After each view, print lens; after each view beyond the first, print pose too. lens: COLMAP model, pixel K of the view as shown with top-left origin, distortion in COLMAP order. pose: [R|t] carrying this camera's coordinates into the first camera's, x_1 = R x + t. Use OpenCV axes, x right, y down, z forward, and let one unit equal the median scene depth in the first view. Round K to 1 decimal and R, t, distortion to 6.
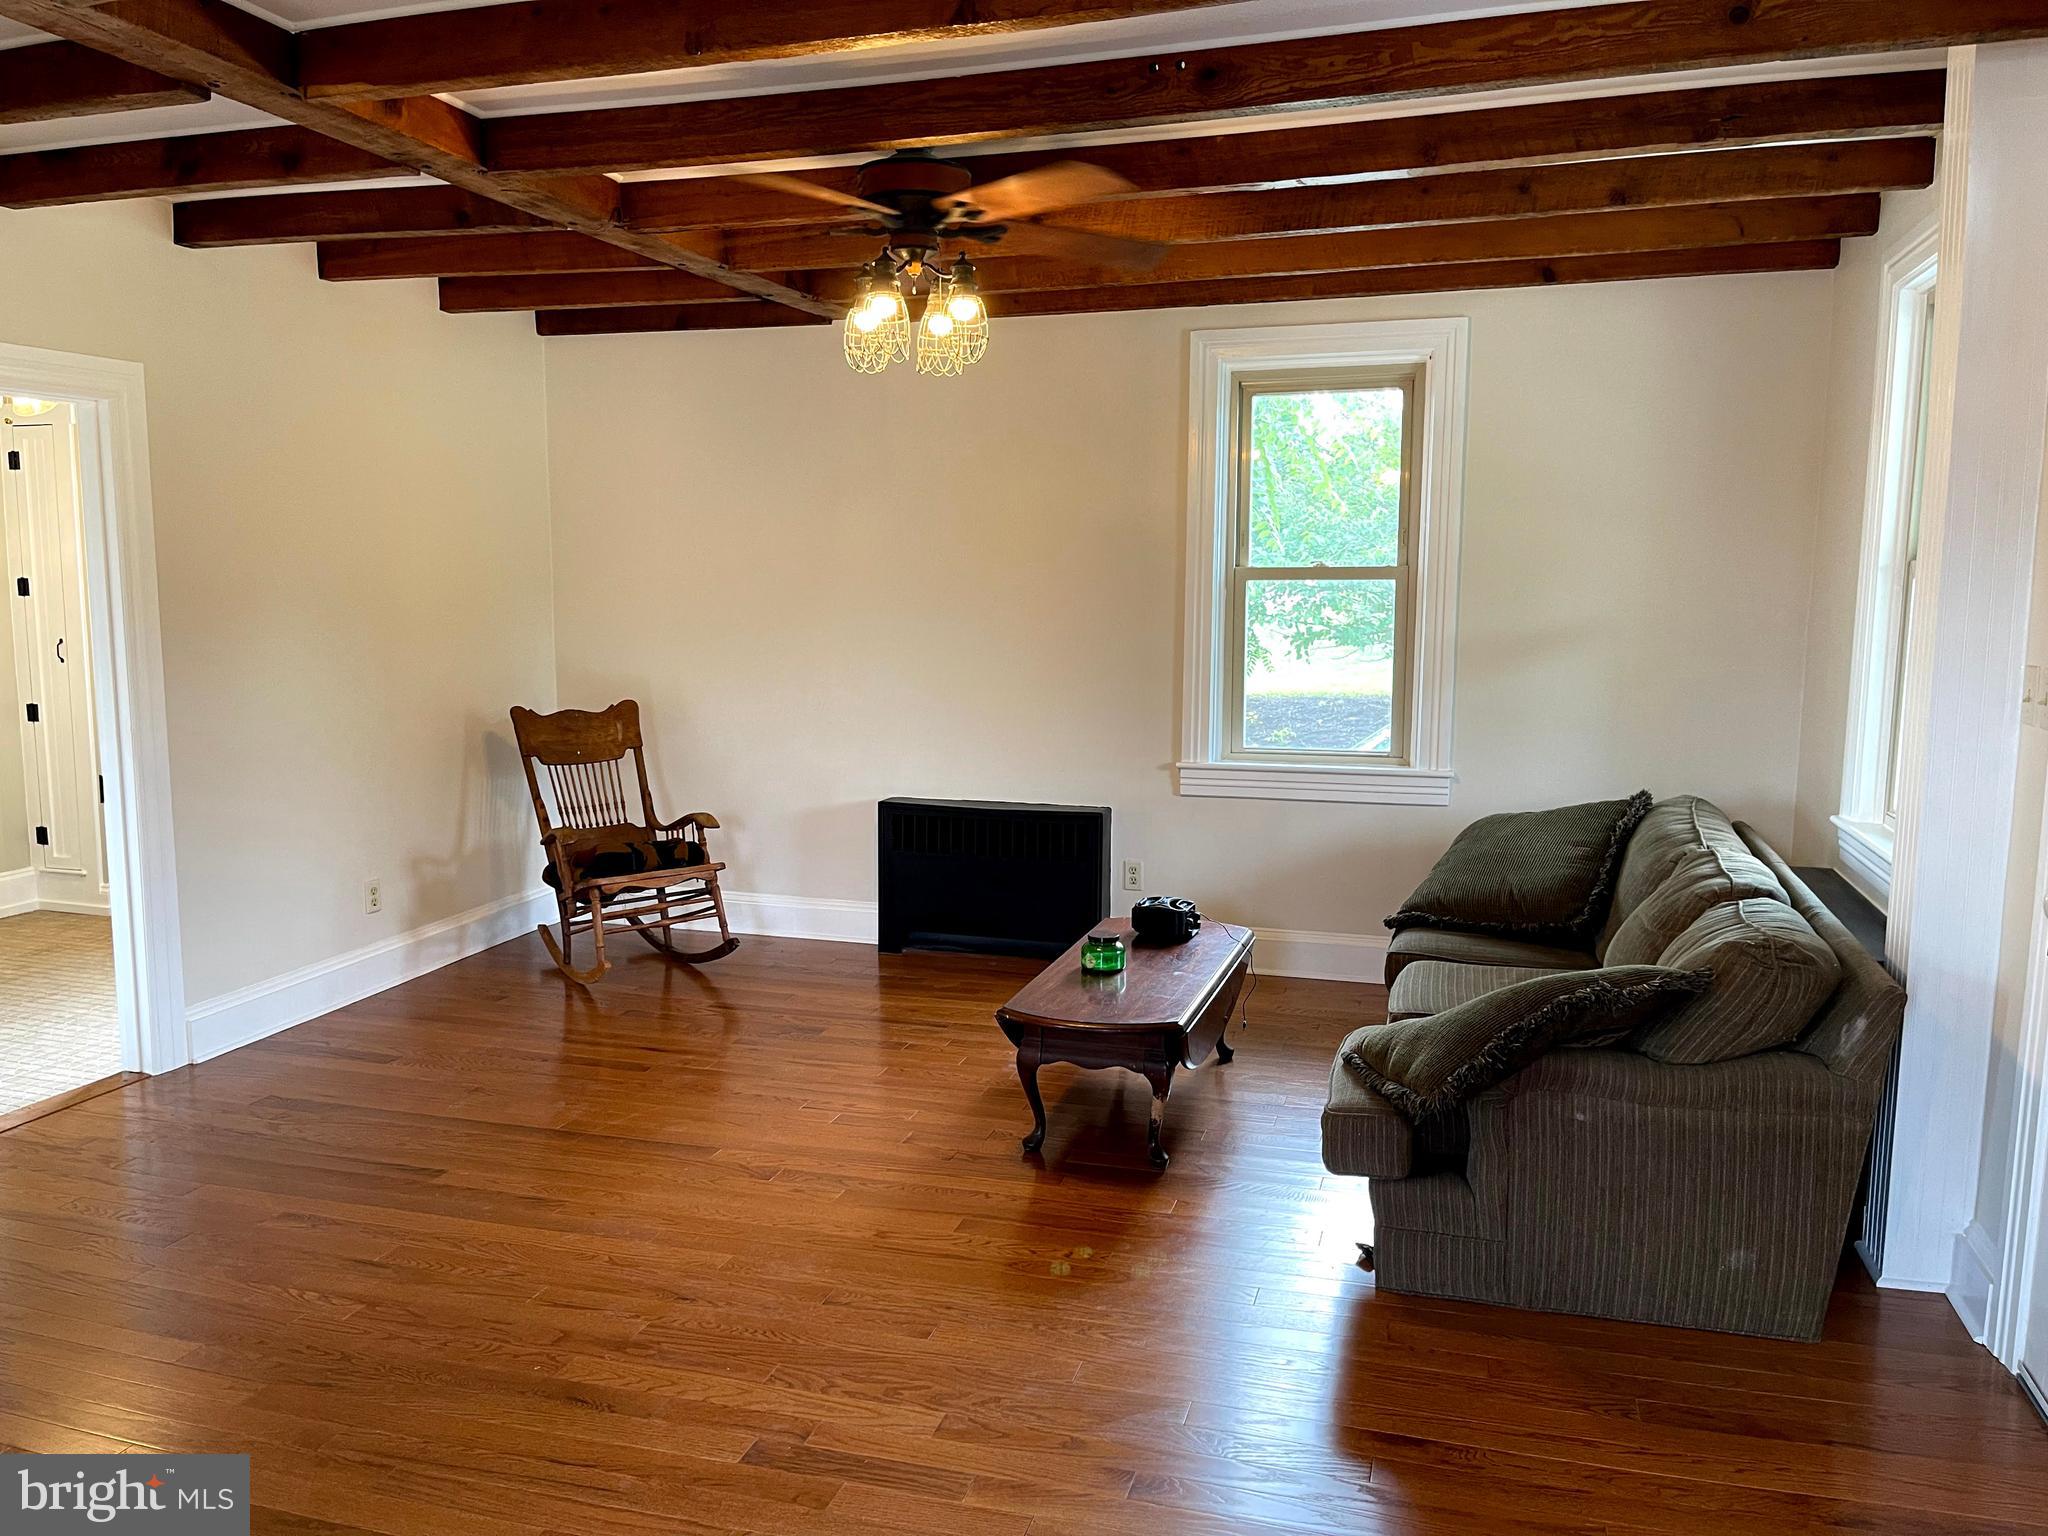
lens RADIAL K [[1546.7, 0, 1005.3], [0, 1546.7, 784.1], [0, 0, 1]] dist [0.070681, -0.095373]
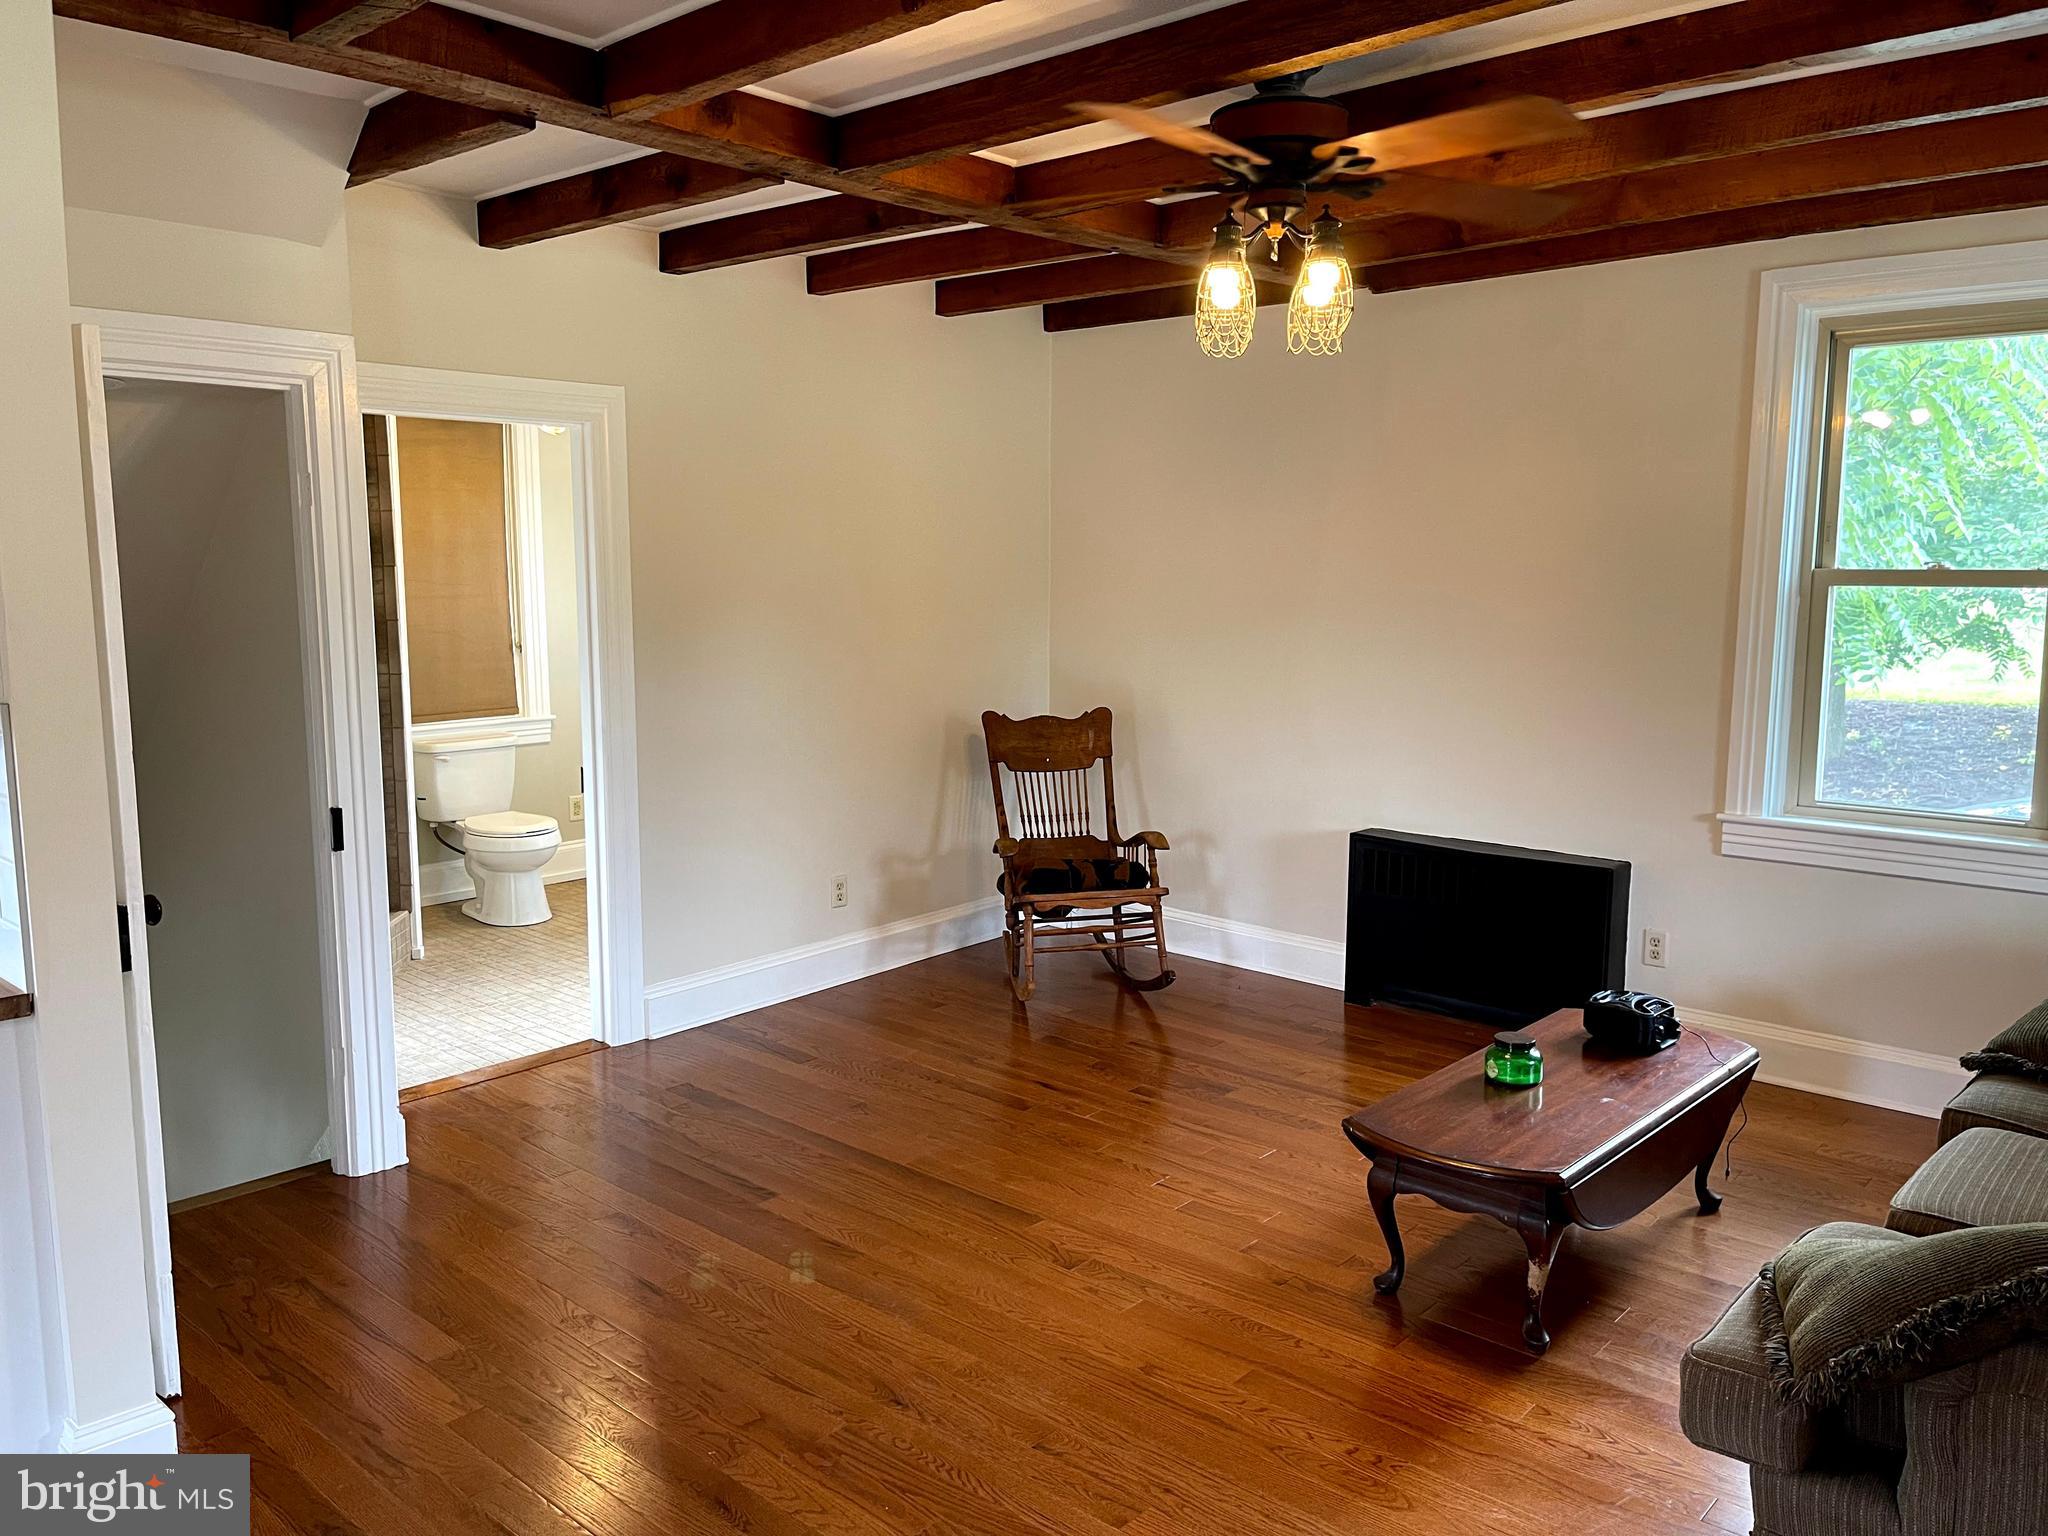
lens RADIAL K [[1546.7, 0, 1008.6], [0, 1546.7, 774.9], [0, 0, 1]] dist [0.070681, -0.095373]
pose [[0.903837, 0.057747, -0.423963, 0.144839], [-0.053856, 0.998324, 0.021165, -0.037645], [0.424474, 0.003704, 0.905432, 0.140107]]
